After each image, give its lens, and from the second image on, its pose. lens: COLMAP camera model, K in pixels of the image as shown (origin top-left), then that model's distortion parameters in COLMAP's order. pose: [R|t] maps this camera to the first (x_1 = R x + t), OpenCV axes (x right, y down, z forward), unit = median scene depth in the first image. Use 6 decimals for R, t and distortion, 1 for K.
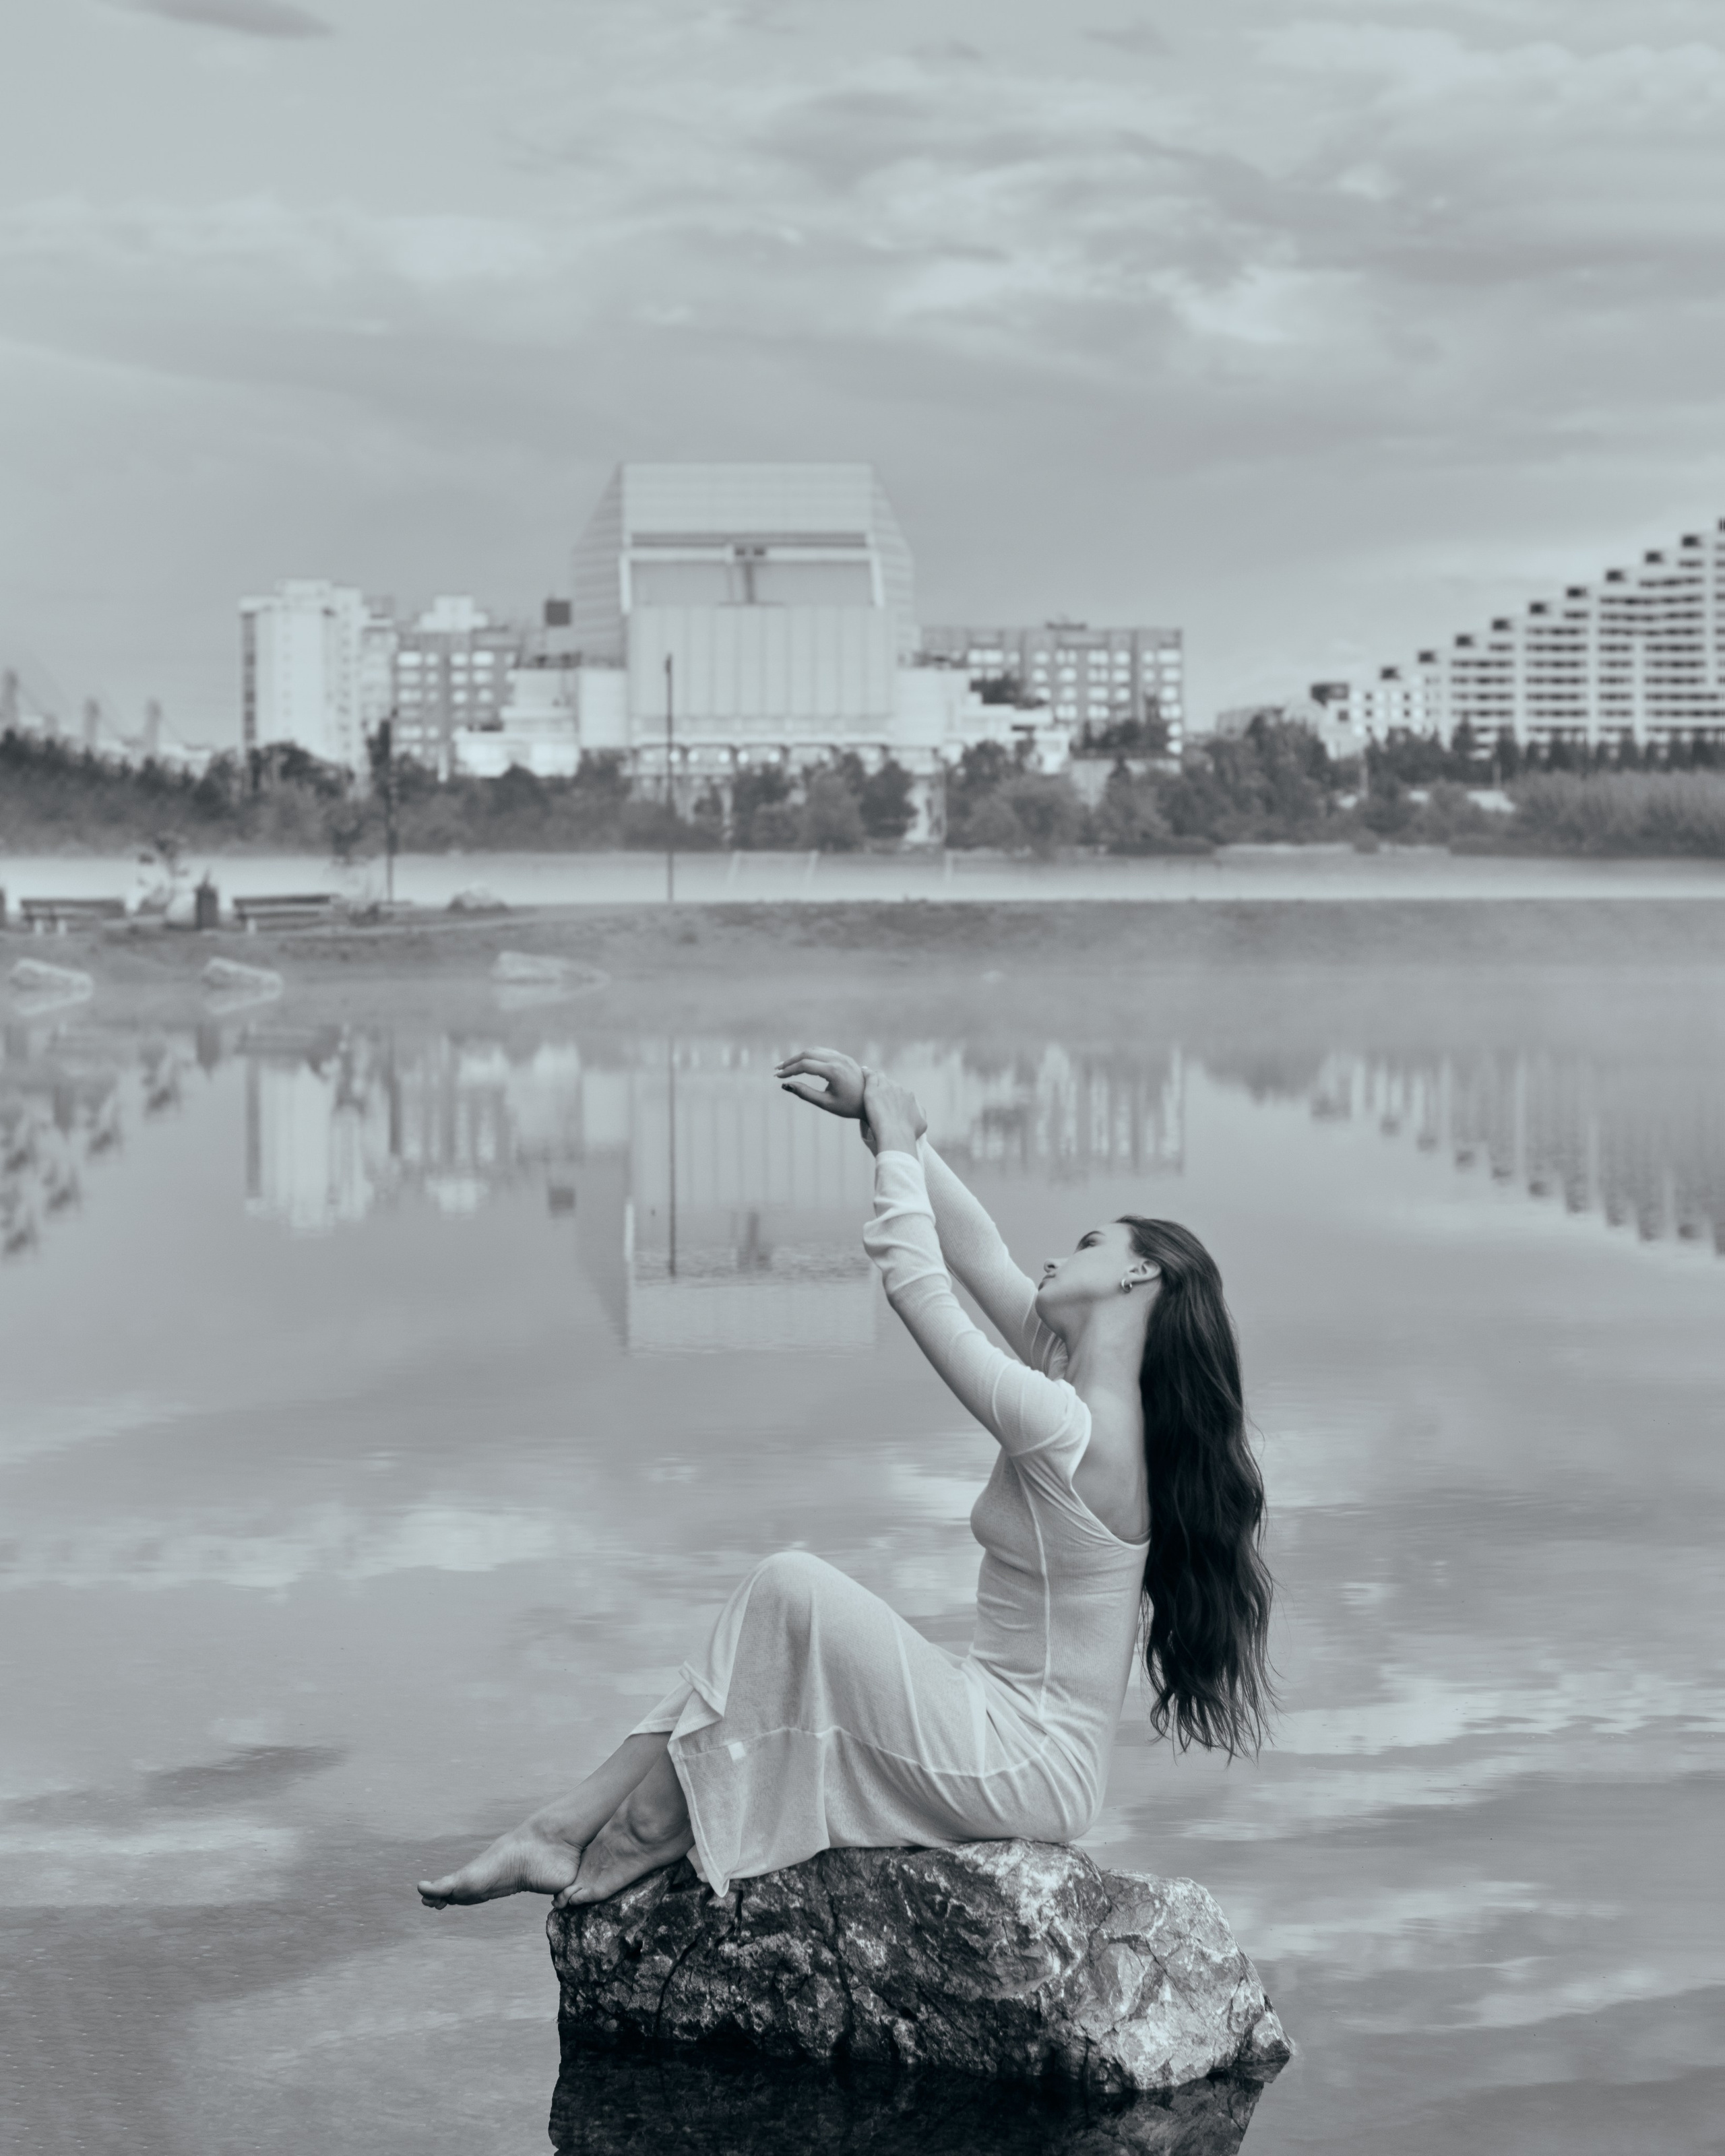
lens RADIAL K [[5044.0, 0, 862.5], [0, 5044.0, 1078.0], [0, 0, 1]] dist [-0.140463, 0.044628]
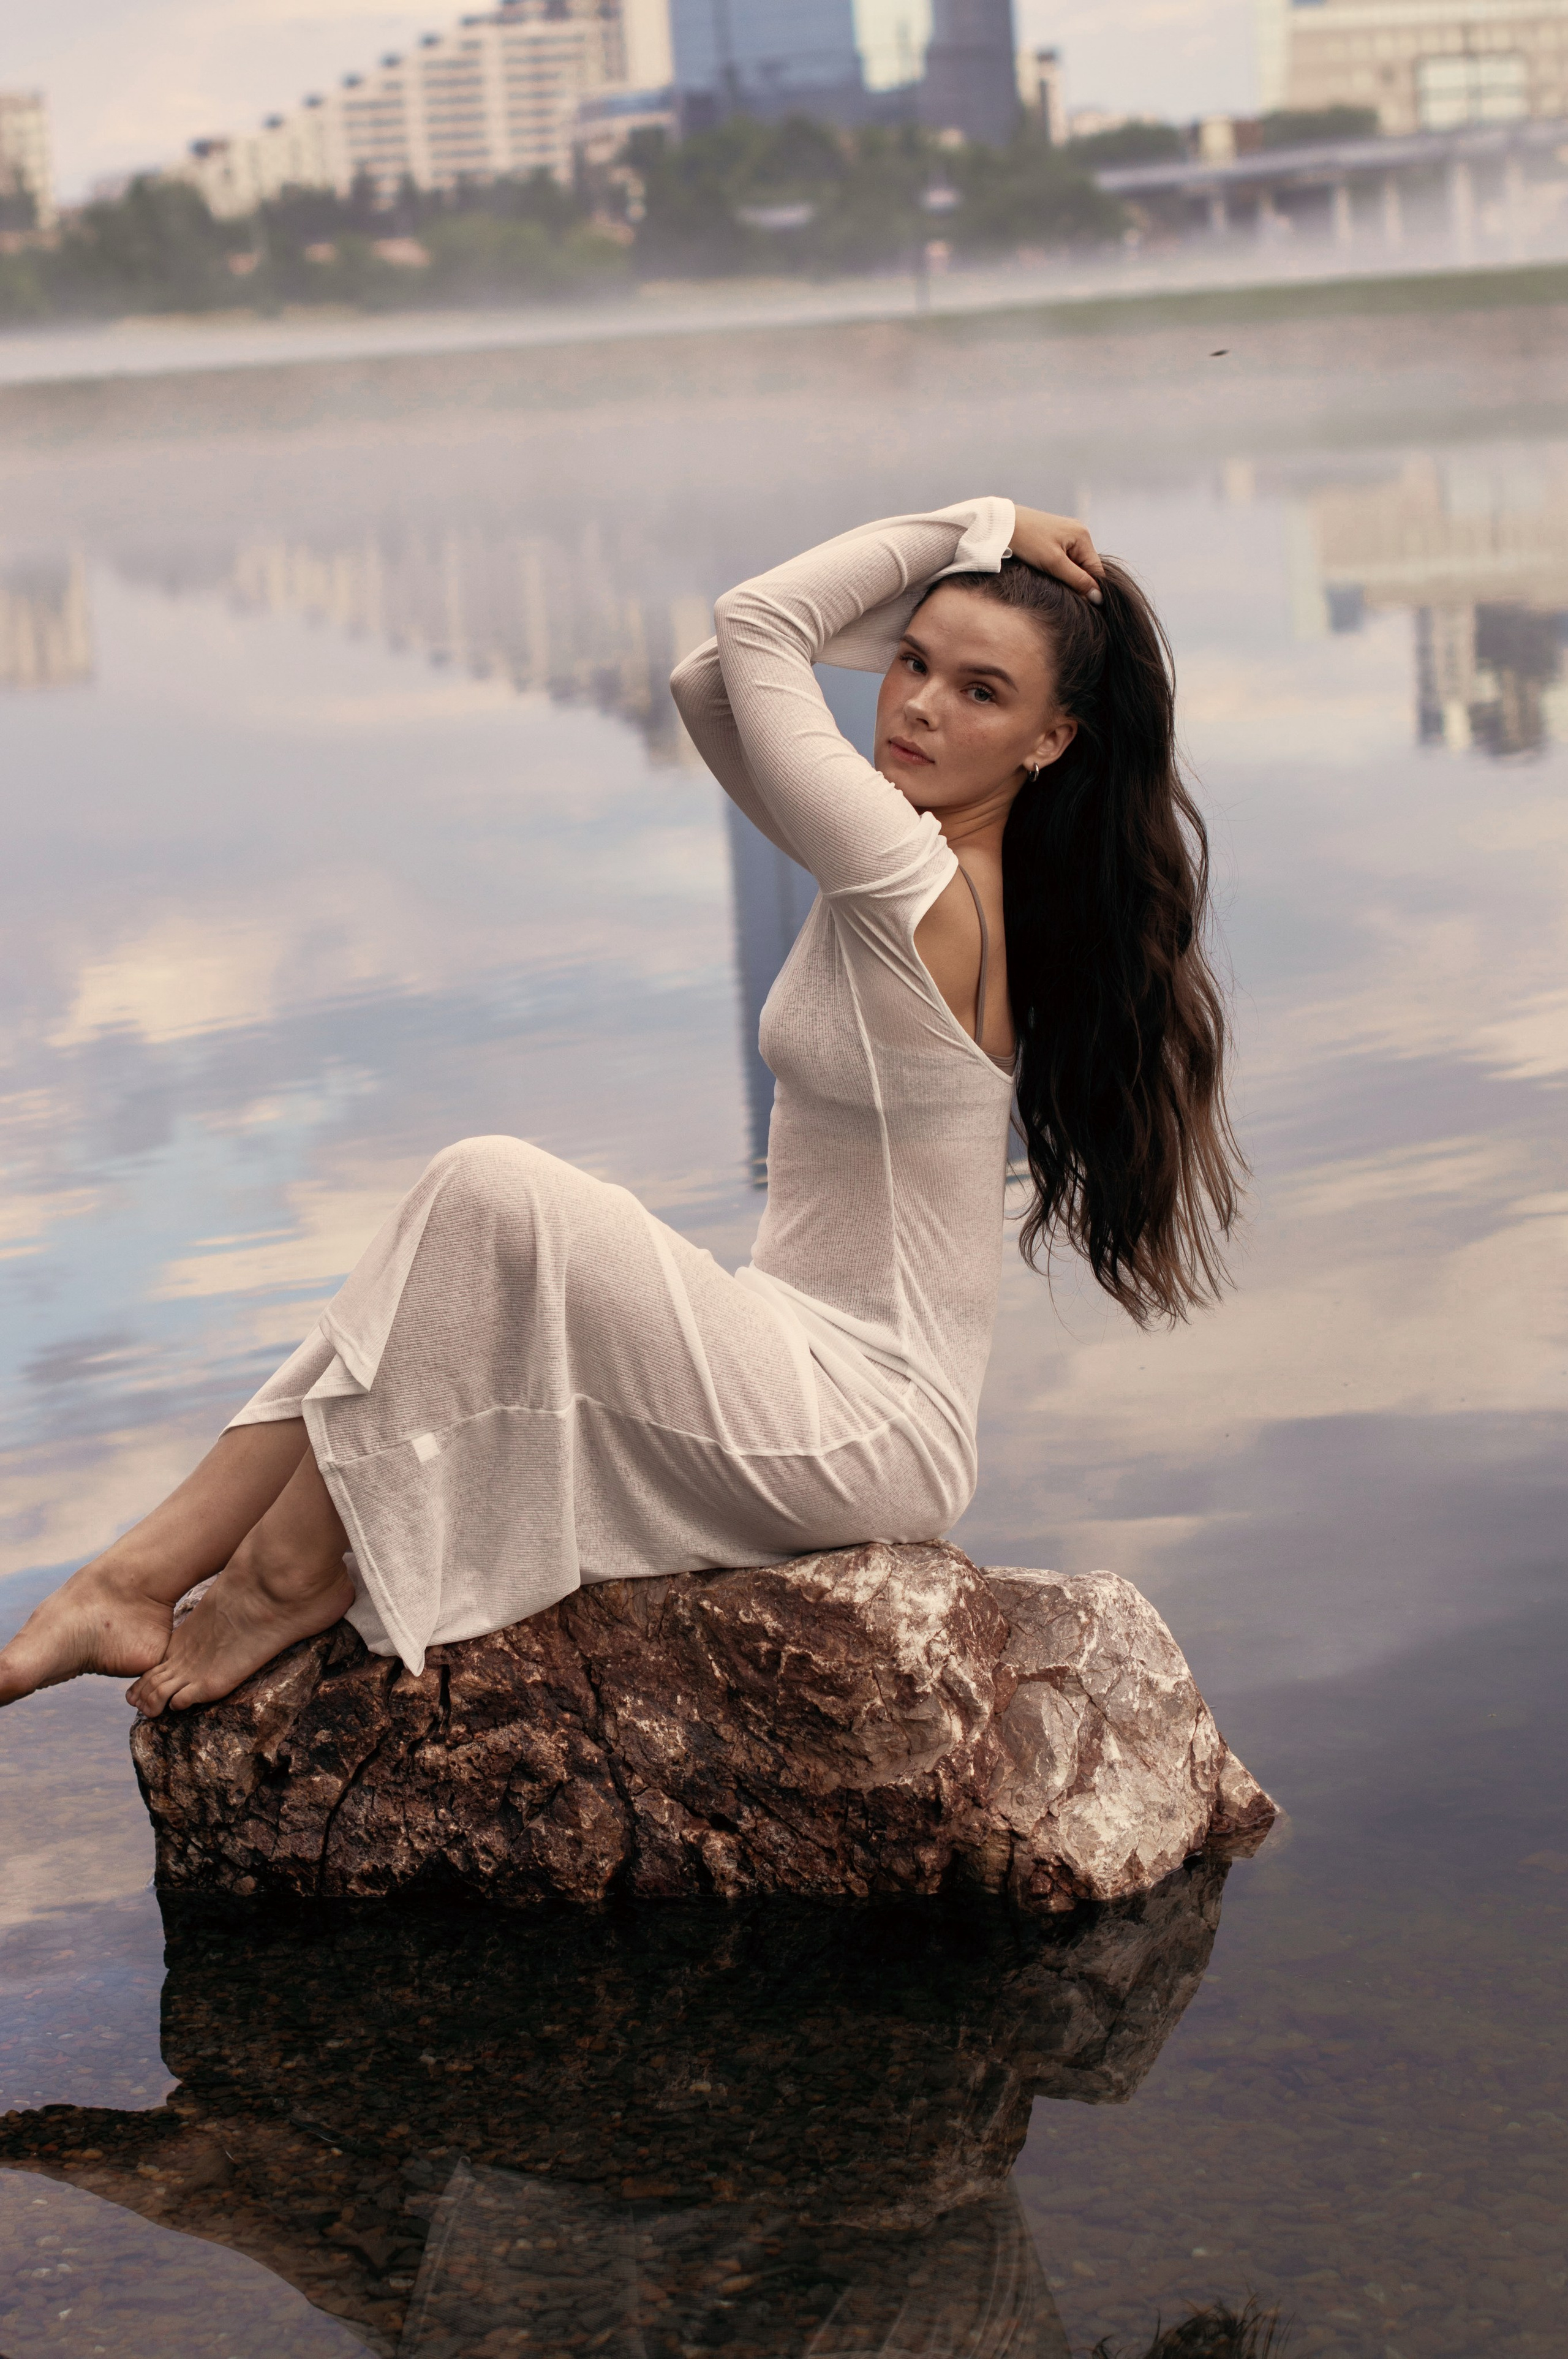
lens RADIAL K [[5327.2, 0, 784.0], [0, 5327.2, 1179.5], [0, 0, 1]] dist [-0.136420, -0.128854]
pose [[0.976796, -0.097015, 0.190941, -0.106693], [0.074817, 0.989923, 0.120228, 0.019860], [-0.200681, -0.103153, 0.974211, 0.325998]]
